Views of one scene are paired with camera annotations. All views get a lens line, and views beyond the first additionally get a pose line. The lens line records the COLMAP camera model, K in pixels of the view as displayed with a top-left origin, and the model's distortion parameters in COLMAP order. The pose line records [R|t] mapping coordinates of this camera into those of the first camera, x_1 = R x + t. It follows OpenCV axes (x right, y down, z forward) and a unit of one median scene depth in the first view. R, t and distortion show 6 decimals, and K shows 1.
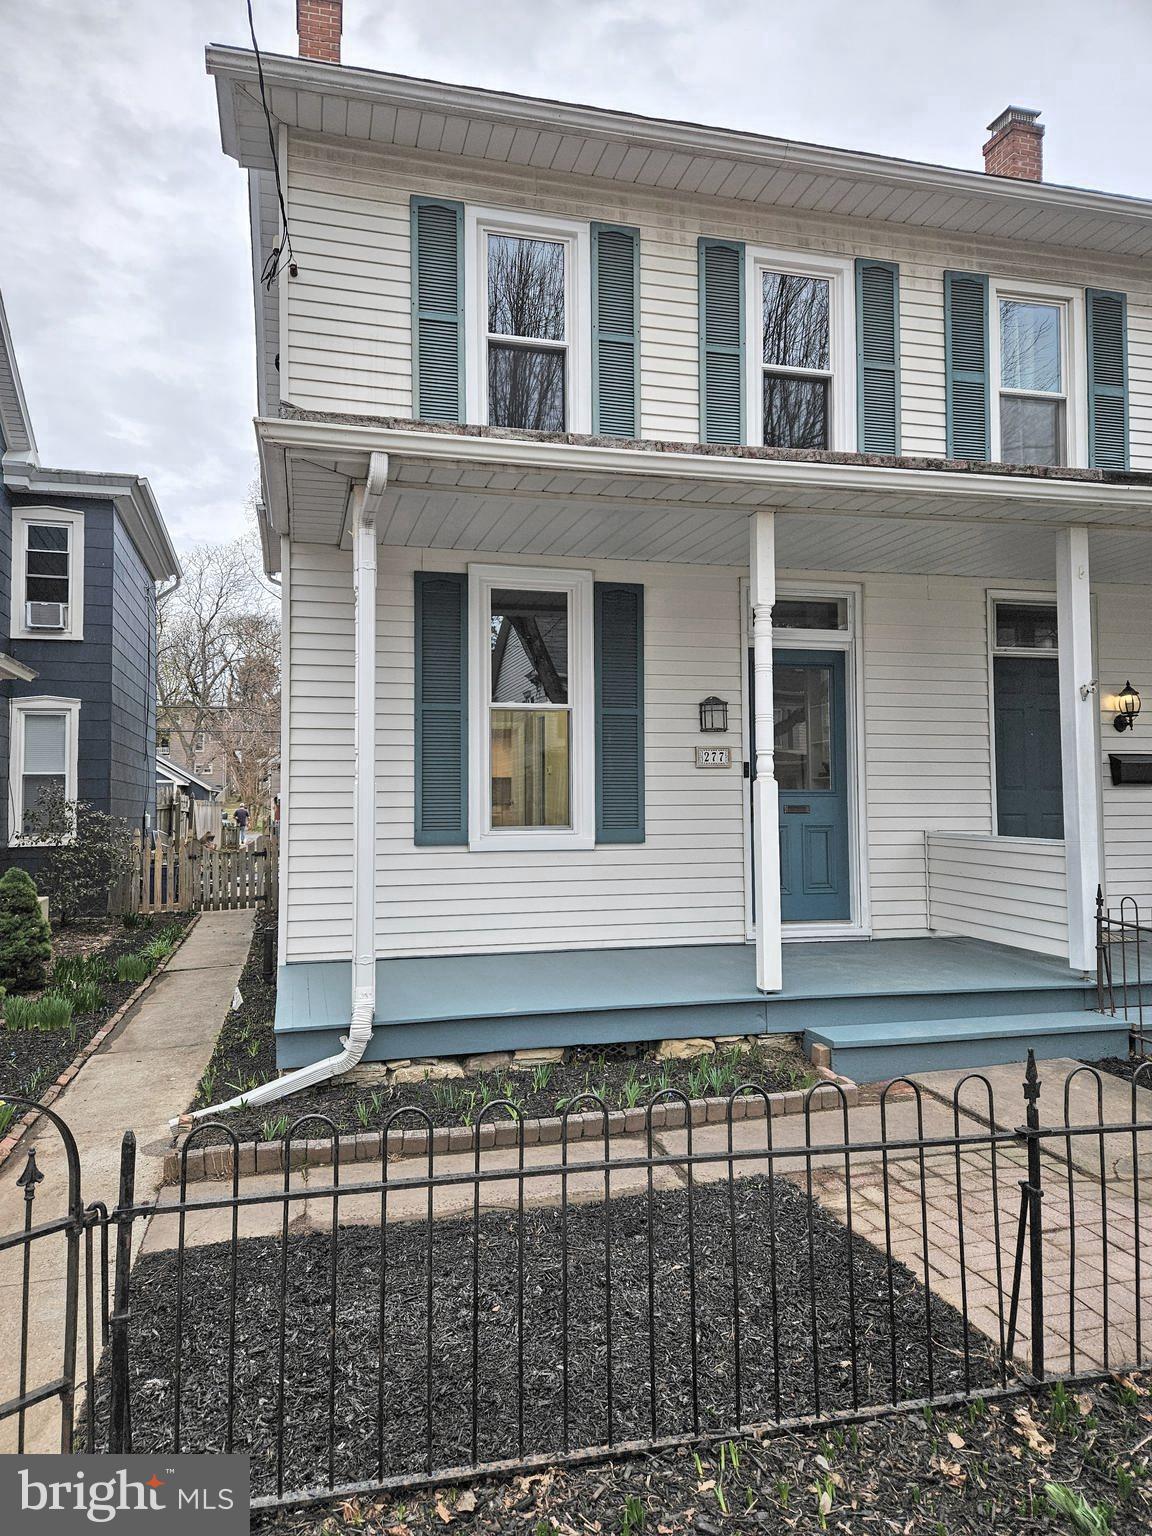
lens RADIAL K [[1021.9, 0, 551.0], [0, 1021.9, 759.3], [0, 0, 1]] dist [0.084588, -0.073320]
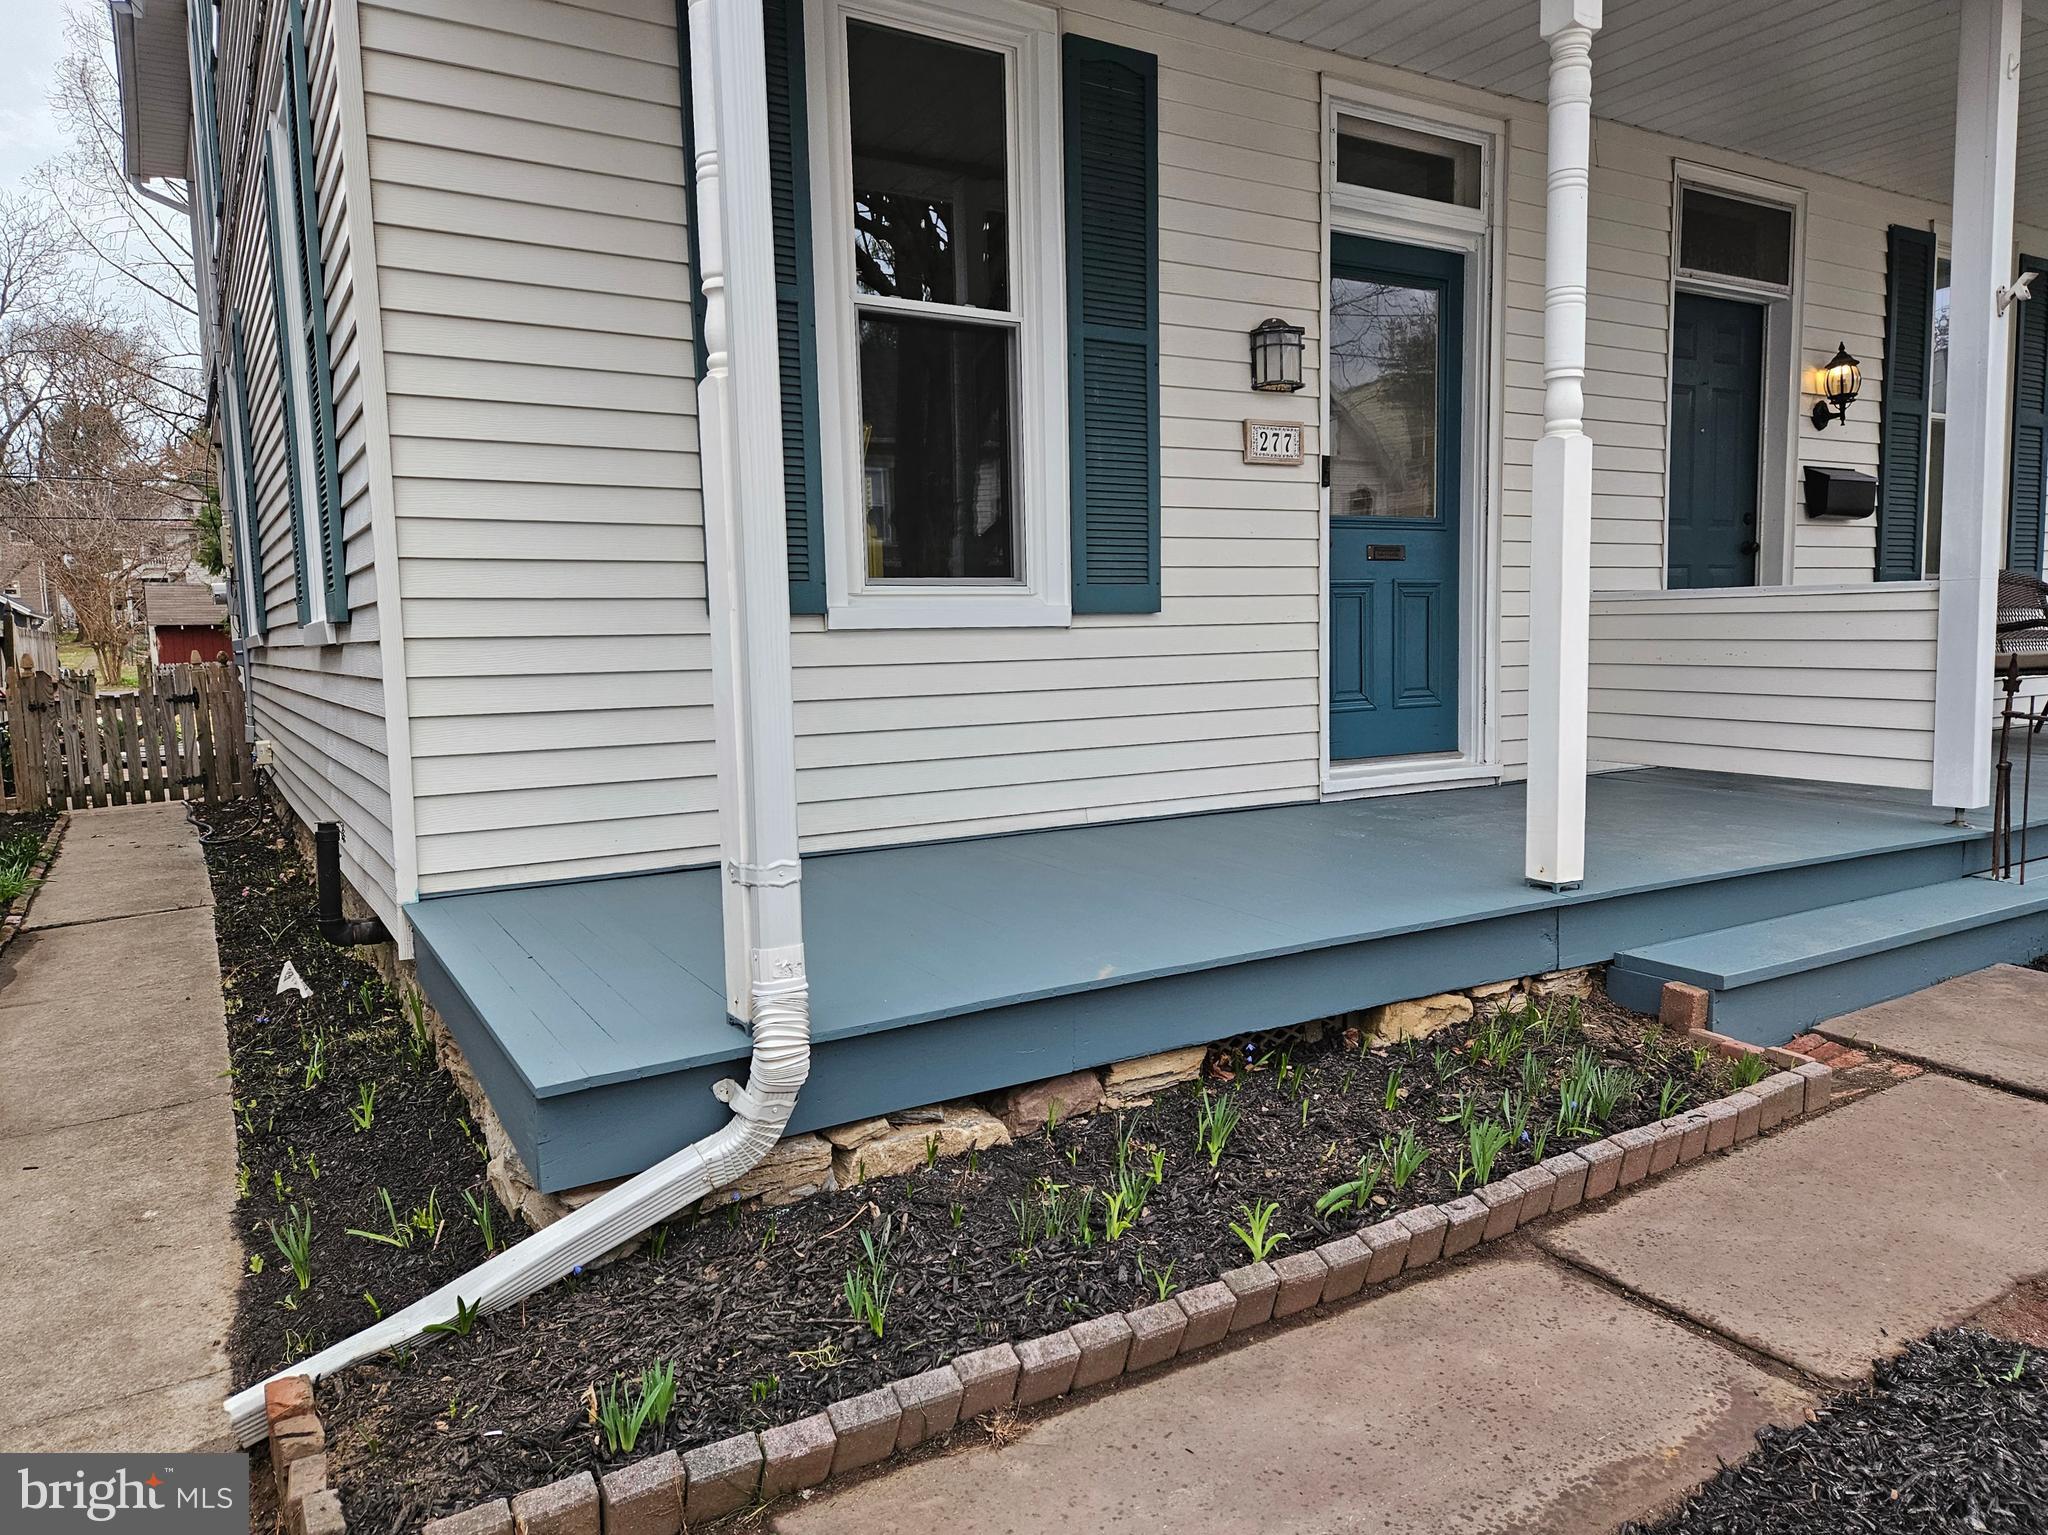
lens RADIAL K [[1362.6, 0, 1002.1], [0, 1362.6, 761.7], [0, 0, 1]] dist [0.084588, -0.073320]
pose [[0.955802, -0.040628, 0.291190, -0.207658], [0.003630, 0.991962, 0.126487, 0.080754], [-0.293988, -0.119840, 0.948267, 0.443681]]
